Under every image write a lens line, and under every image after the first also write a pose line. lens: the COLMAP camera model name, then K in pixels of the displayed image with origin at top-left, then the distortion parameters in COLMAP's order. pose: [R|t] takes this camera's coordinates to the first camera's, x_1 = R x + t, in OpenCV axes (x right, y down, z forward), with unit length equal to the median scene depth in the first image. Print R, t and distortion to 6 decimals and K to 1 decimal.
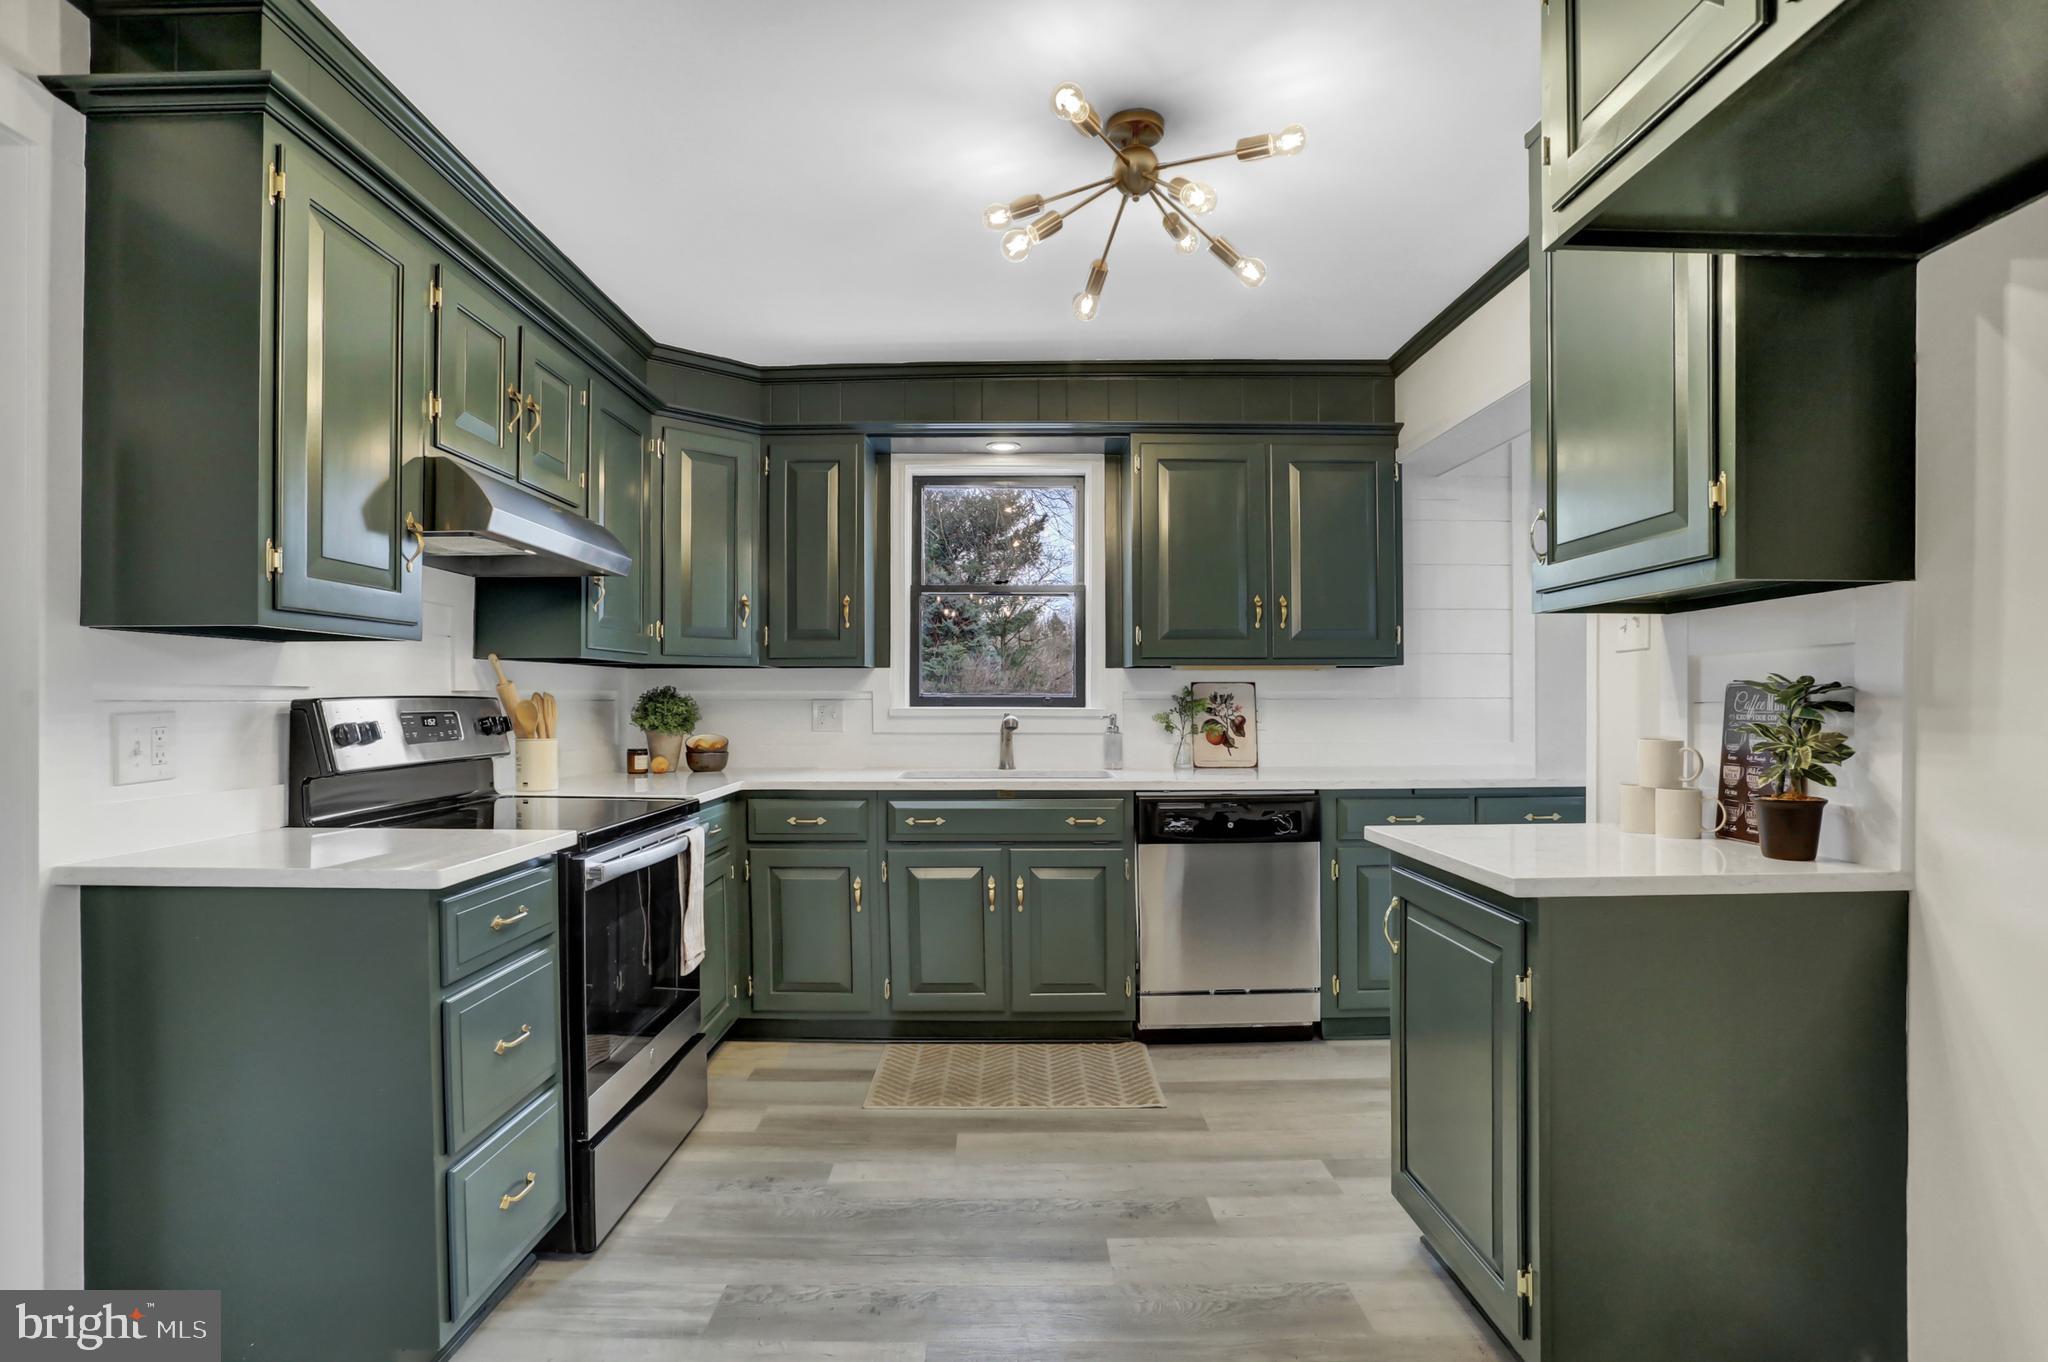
lens RADIAL K [[1016.6, 0, 1014.4], [0, 1016.6, 693.3], [0, 0, 1]] dist [-0.074639, 0.029797]
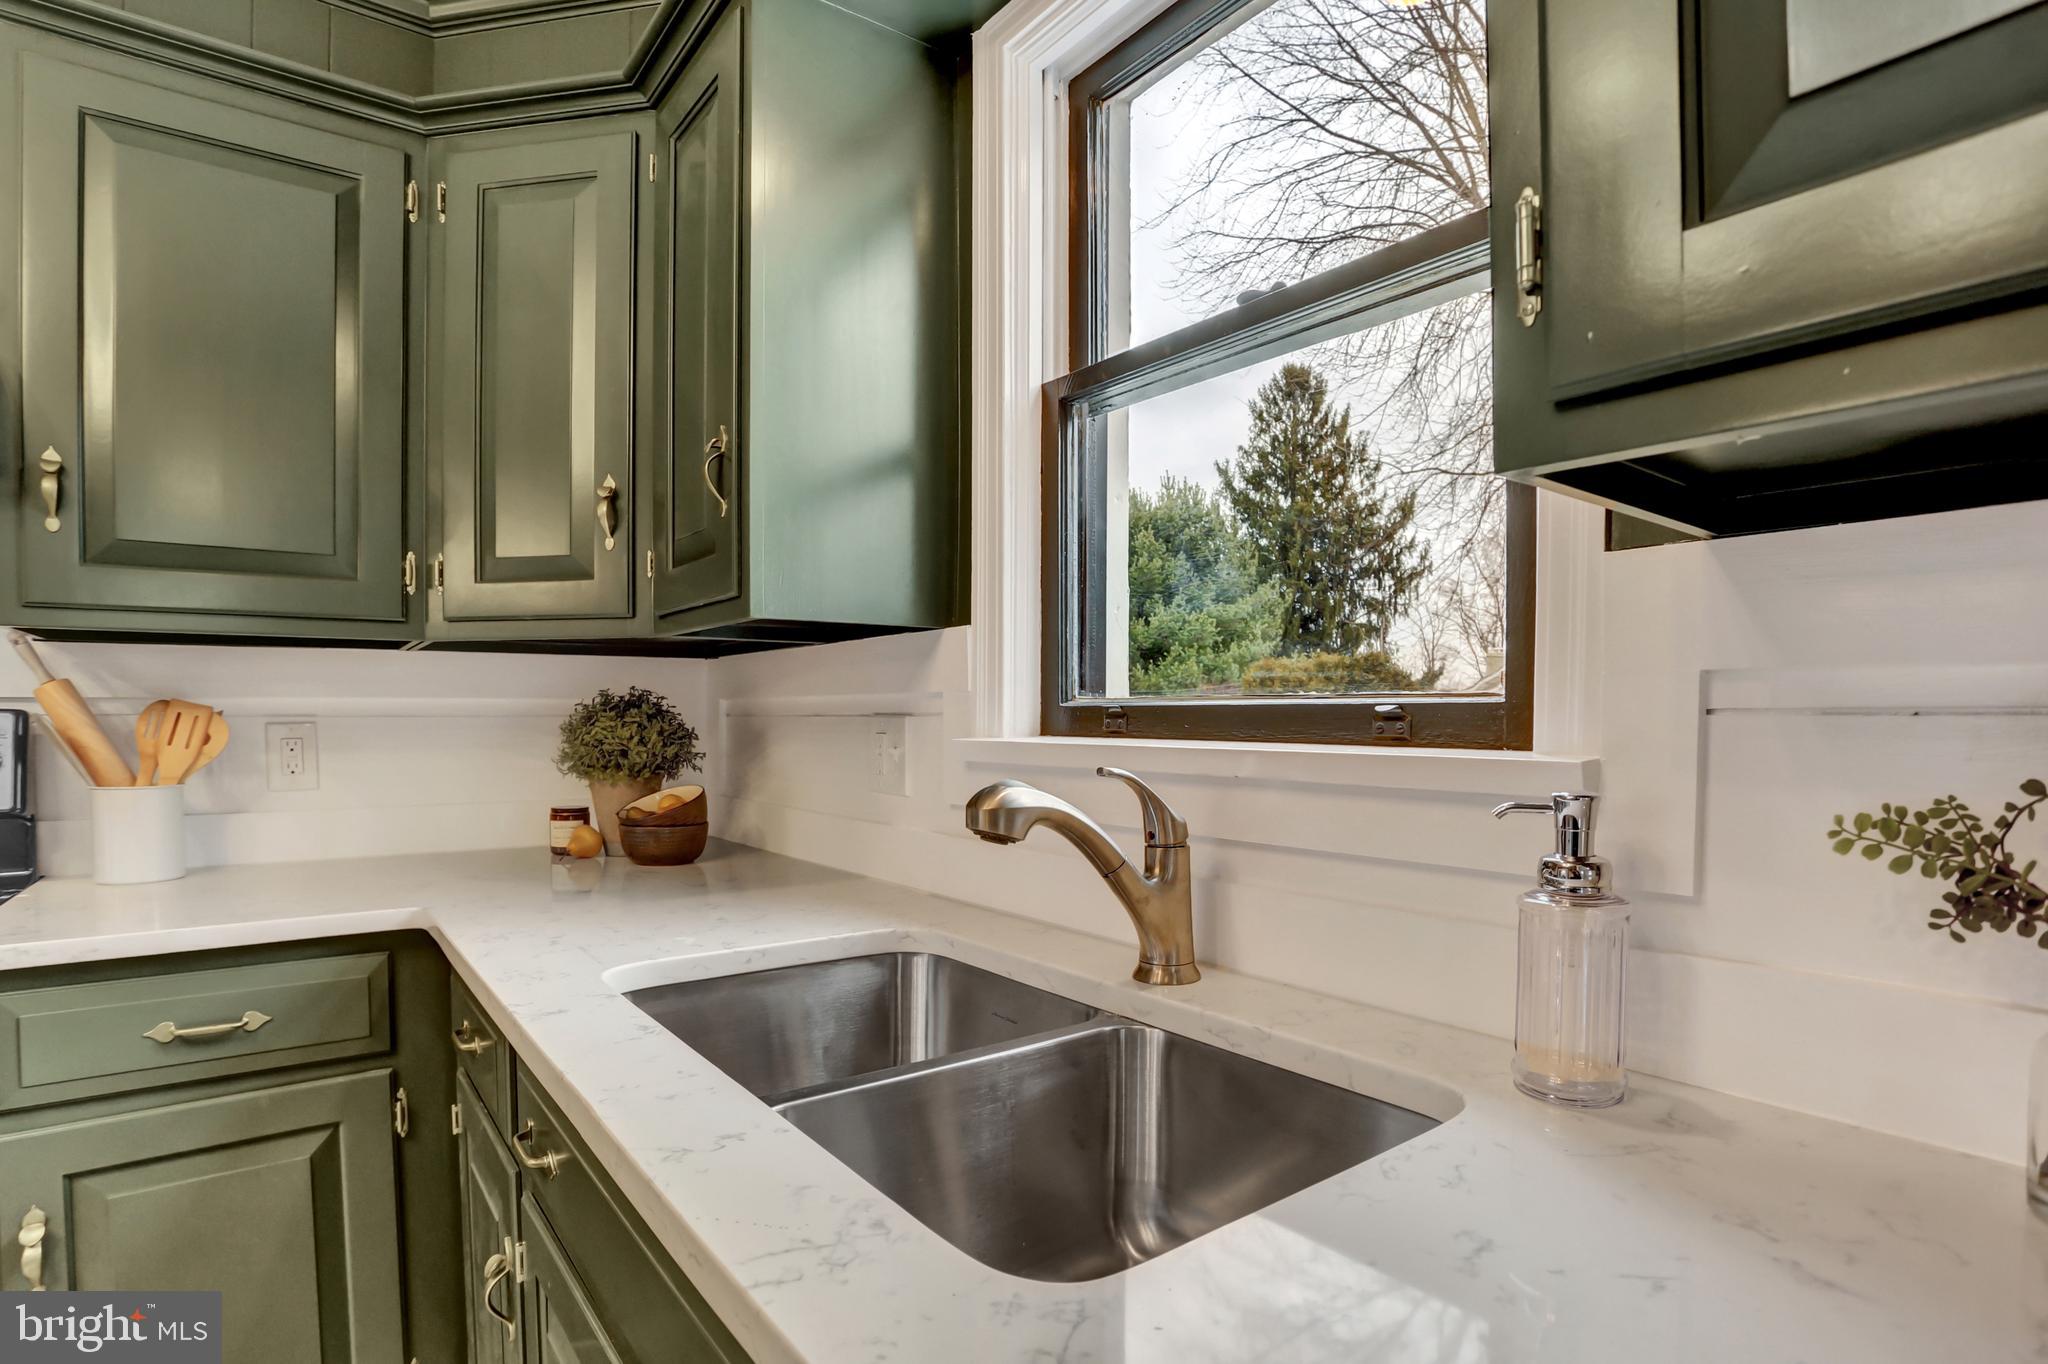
lens RADIAL K [[1071.8, 0, 1020.0], [0, 1071.8, 739.5], [0, 0, 1]] dist [-0.077896, 0.037914]
pose [[0.578263, 0.017186, -0.815670, 0.224163], [0.001278, 0.999758, 0.021970, 0.007841], [0.815850, -0.013747, 0.578101, 0.942403]]
